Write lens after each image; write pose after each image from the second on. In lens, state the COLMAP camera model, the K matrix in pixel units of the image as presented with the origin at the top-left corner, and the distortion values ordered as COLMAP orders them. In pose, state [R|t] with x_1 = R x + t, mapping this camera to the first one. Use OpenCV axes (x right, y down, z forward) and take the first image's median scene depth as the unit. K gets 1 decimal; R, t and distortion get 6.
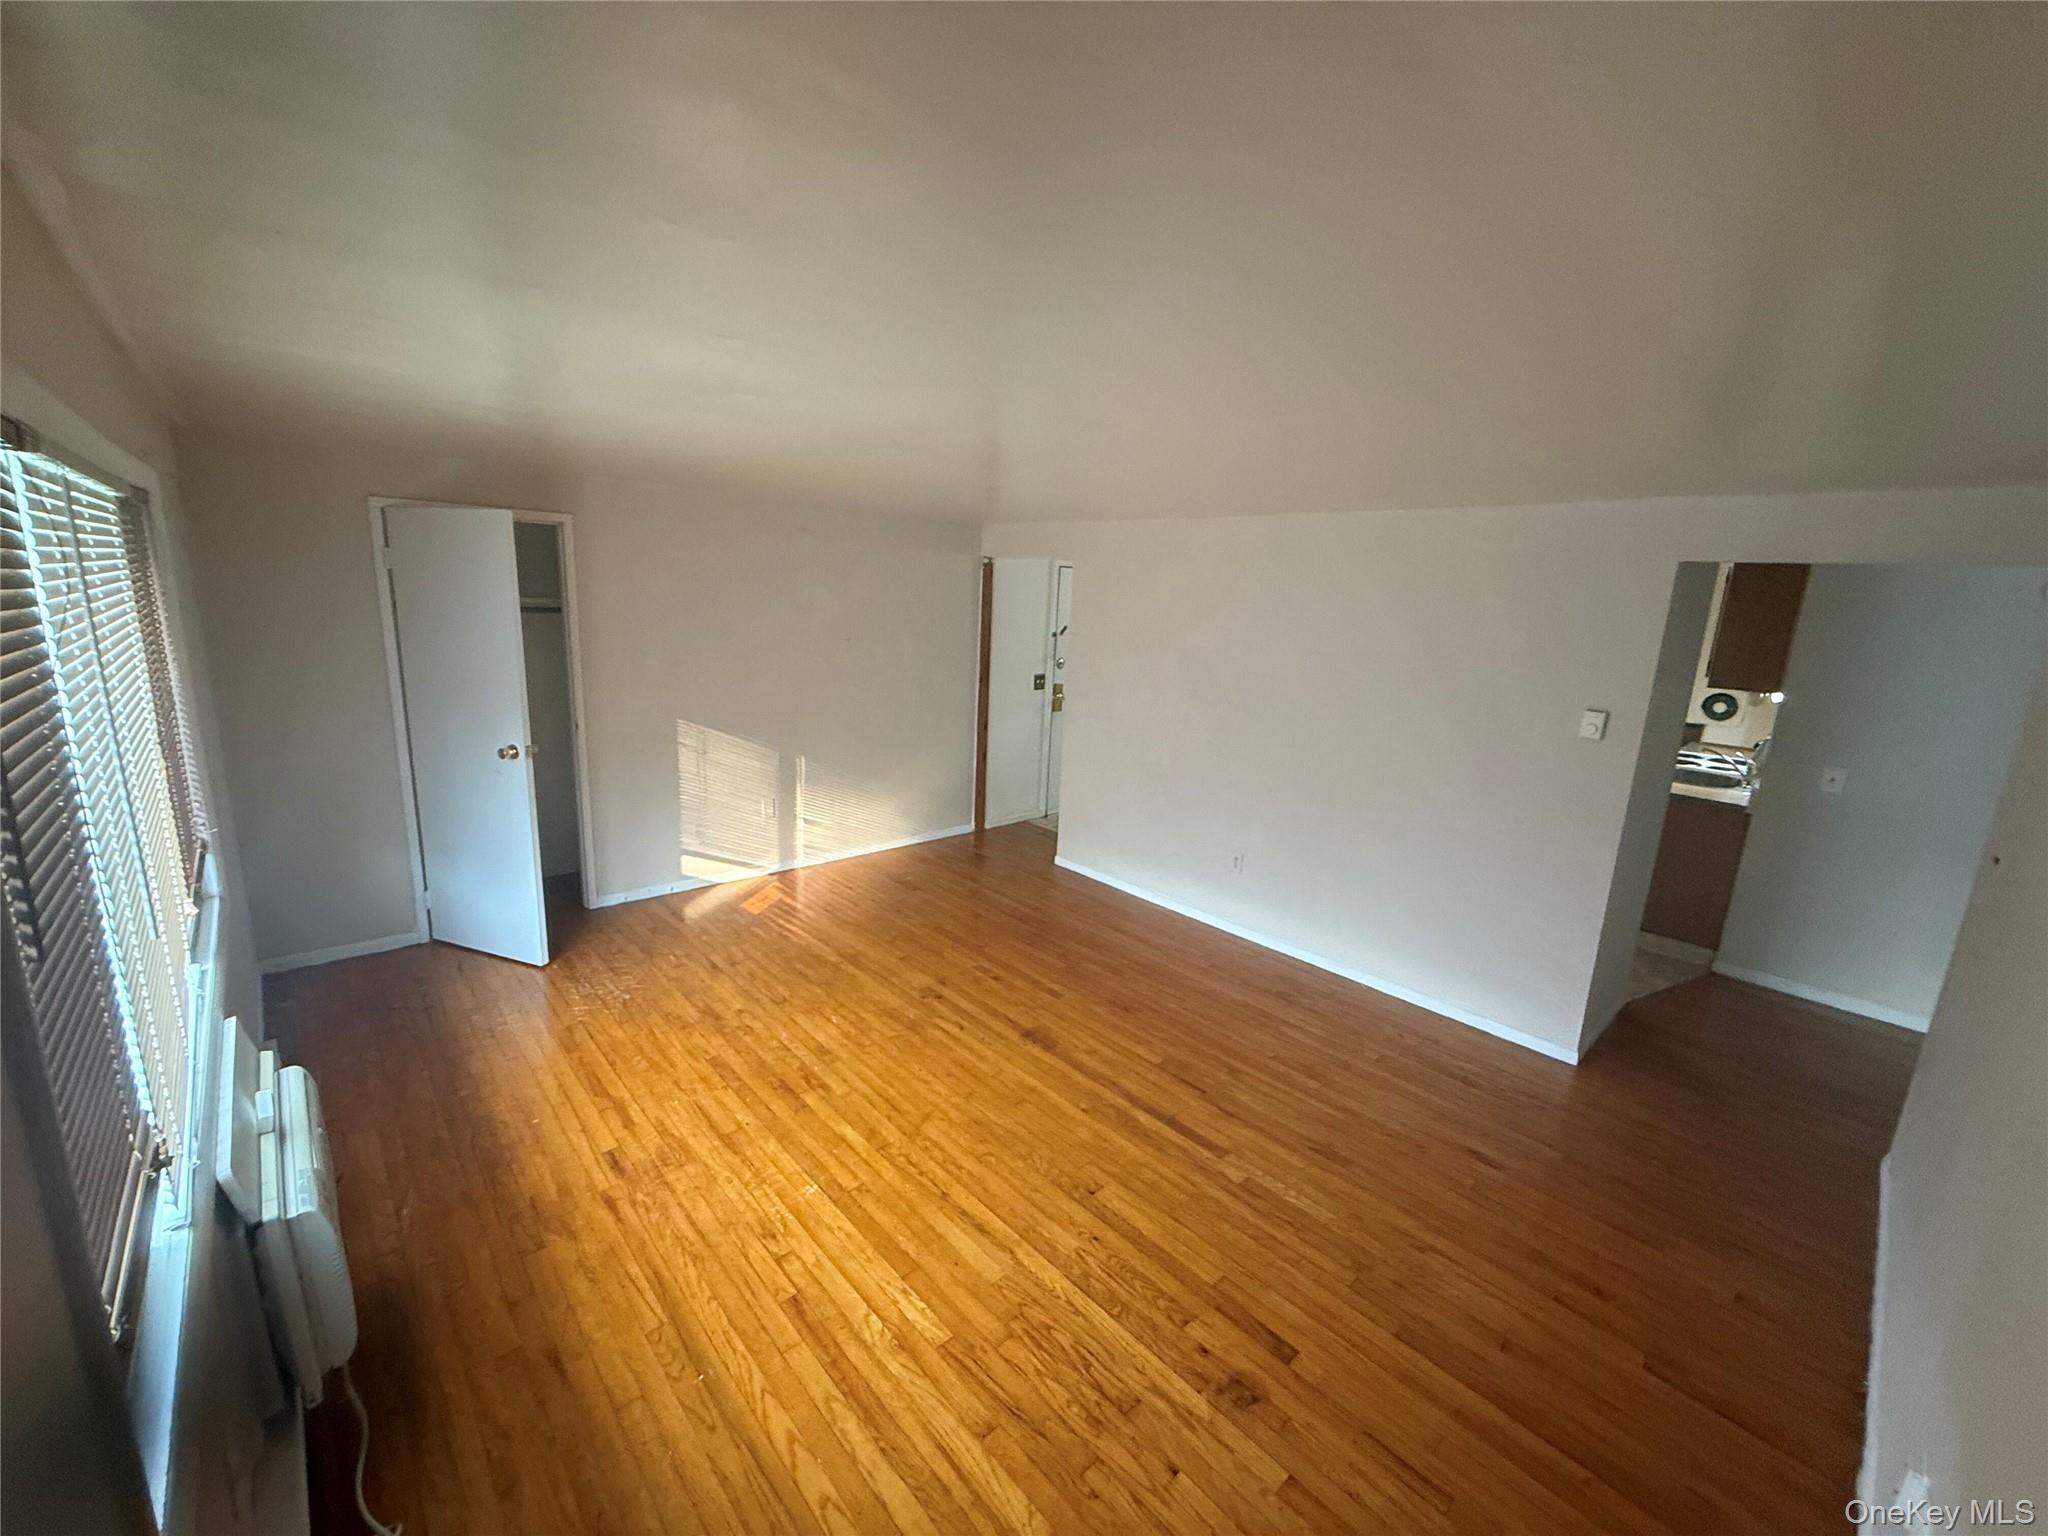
lens RADIAL K [[820.4, 0, 1021.9], [0, 820.4, 770.0], [0, 0, 1]] dist [0.001159, 0.000094]
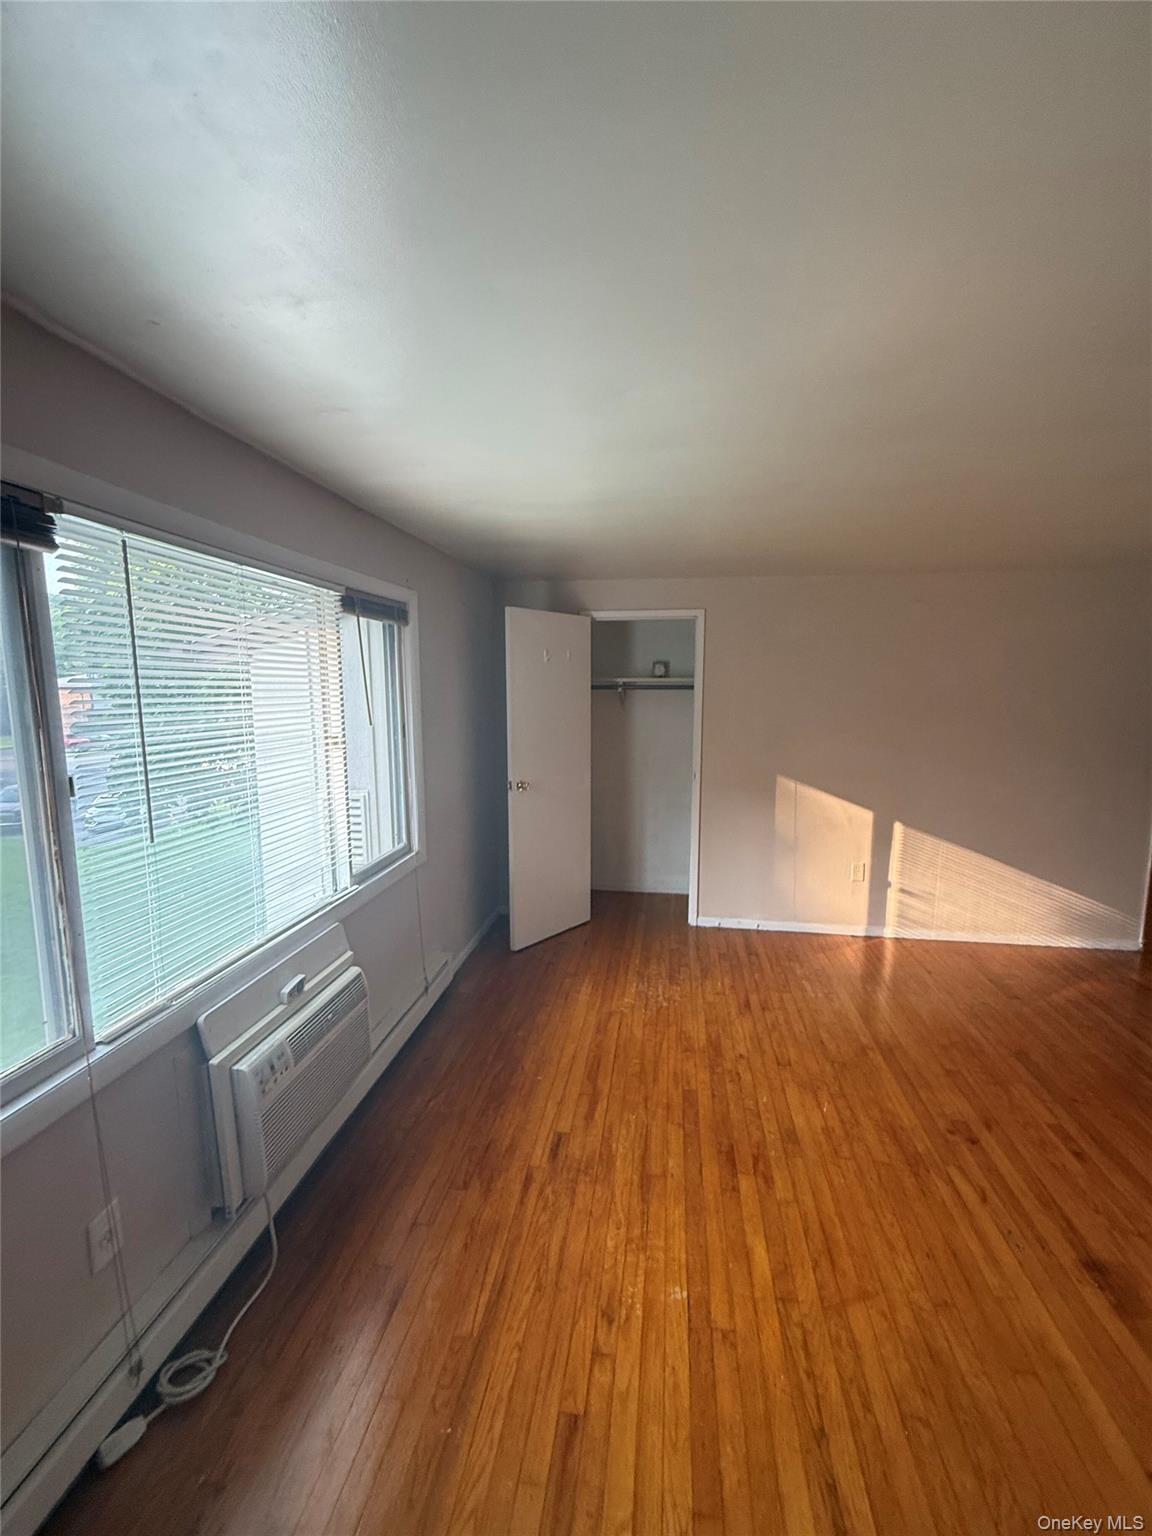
lens RADIAL K [[633.8, 0, 577.7], [0, 633.8, 767.3], [0, 0, 1]] dist [-0.000141, -0.000287]
pose [[0.628697, 0.047472, -0.776200, 0.136044], [-0.136878, 0.989307, -0.050361, 0.009136], [0.765509, 0.137906, 0.628472, 0.344374]]
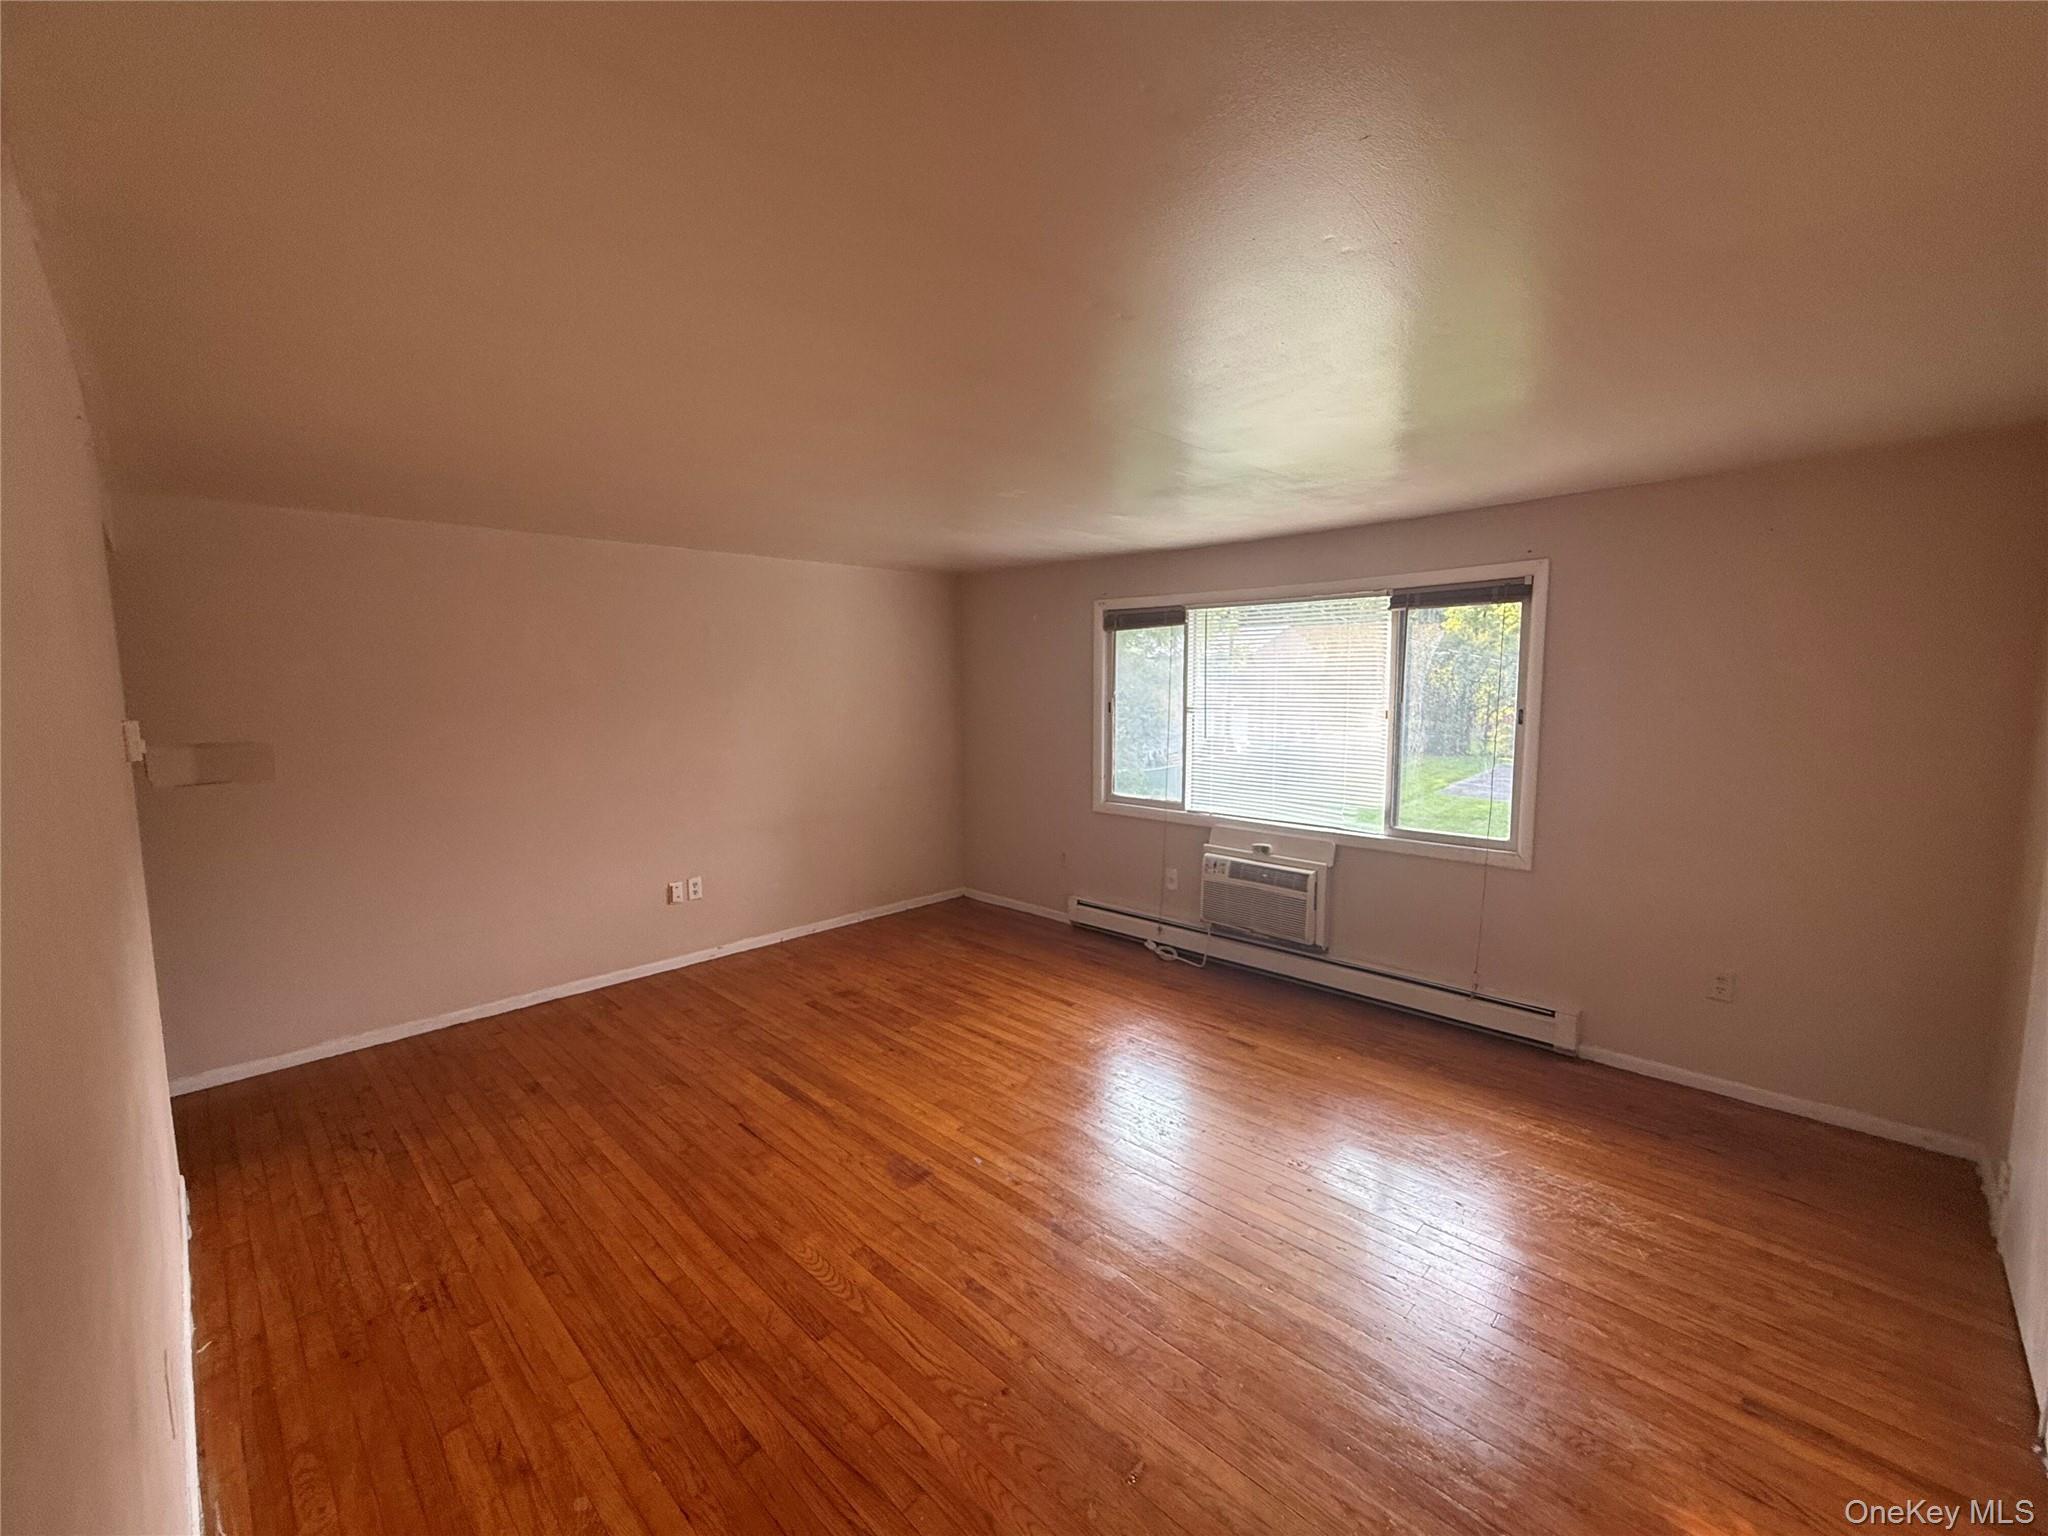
lens RADIAL K [[845.0, 0, 1029.7], [0, 845.0, 764.1], [0, 0, 1]] dist [-0.000141, -0.000287]
pose [[-0.997727, -0.034805, -0.057694, -0.036248], [-0.051156, 0.948565, 0.312423, -0.319869], [0.043852, 0.314664, -0.948190, 1.810374]]
